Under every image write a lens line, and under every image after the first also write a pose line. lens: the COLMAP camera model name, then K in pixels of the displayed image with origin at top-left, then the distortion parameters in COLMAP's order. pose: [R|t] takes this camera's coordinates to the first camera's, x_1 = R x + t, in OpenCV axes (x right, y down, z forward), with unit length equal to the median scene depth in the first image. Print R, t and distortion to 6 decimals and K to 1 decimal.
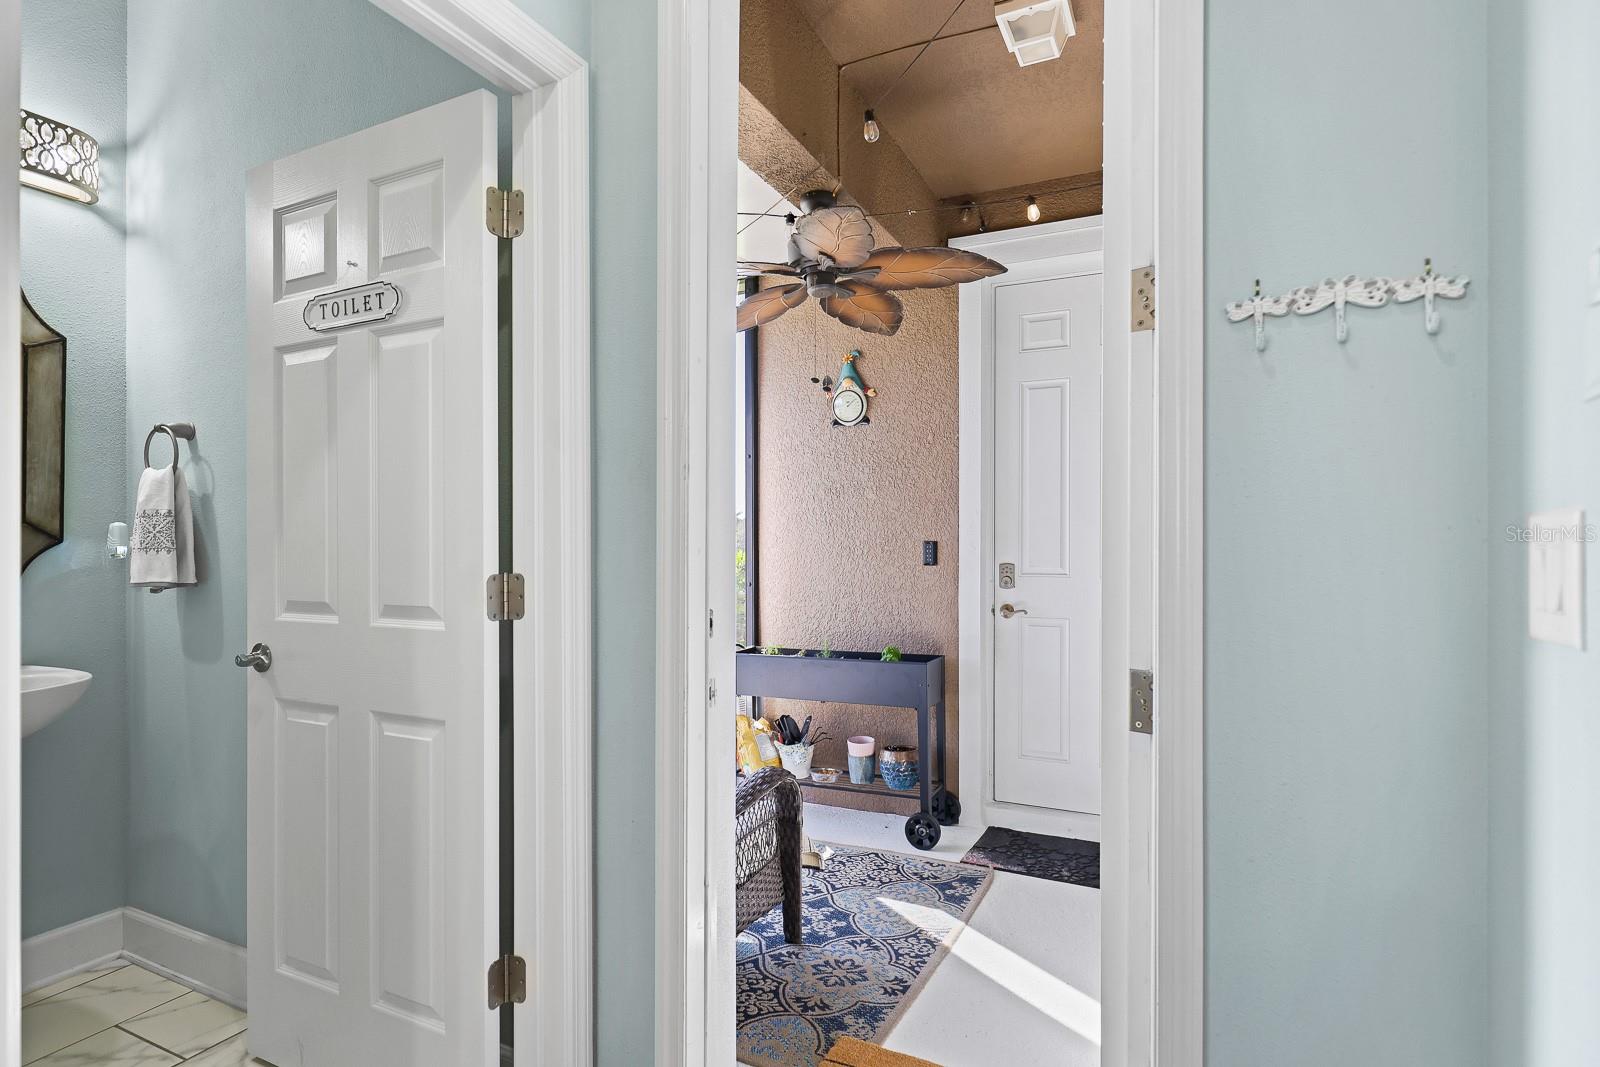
lens RADIAL K [[808.7, 0, 804.7], [0, 808.7, 538.8], [0, 0, 1]] dist [0.000437, -0.000596]
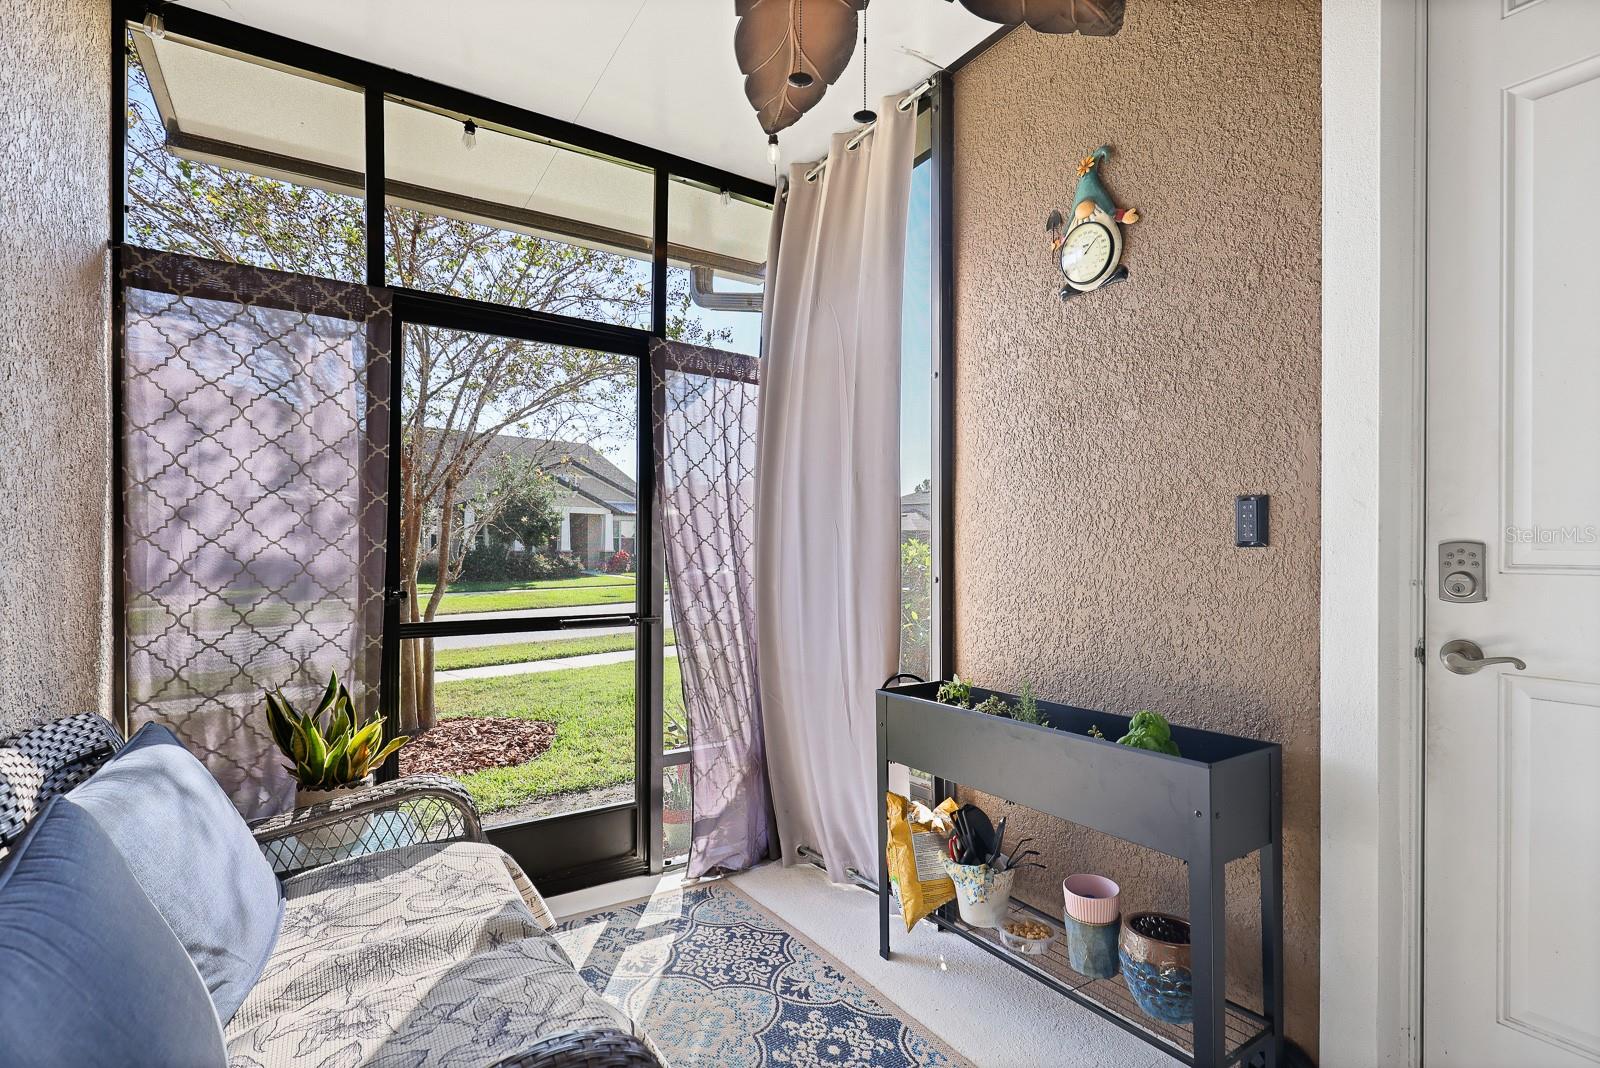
lens RADIAL K [[766.0, 0, 797.7], [0, 766.0, 540.7], [0, 0, 1]] dist [0.000997, 0.000175]
pose [[0.871700, -0.000013, -0.490040, 0.143126], [0.001110, 0.999997, 0.001948, 0.028137], [0.490039, -0.002242, 0.871698, 0.481180]]
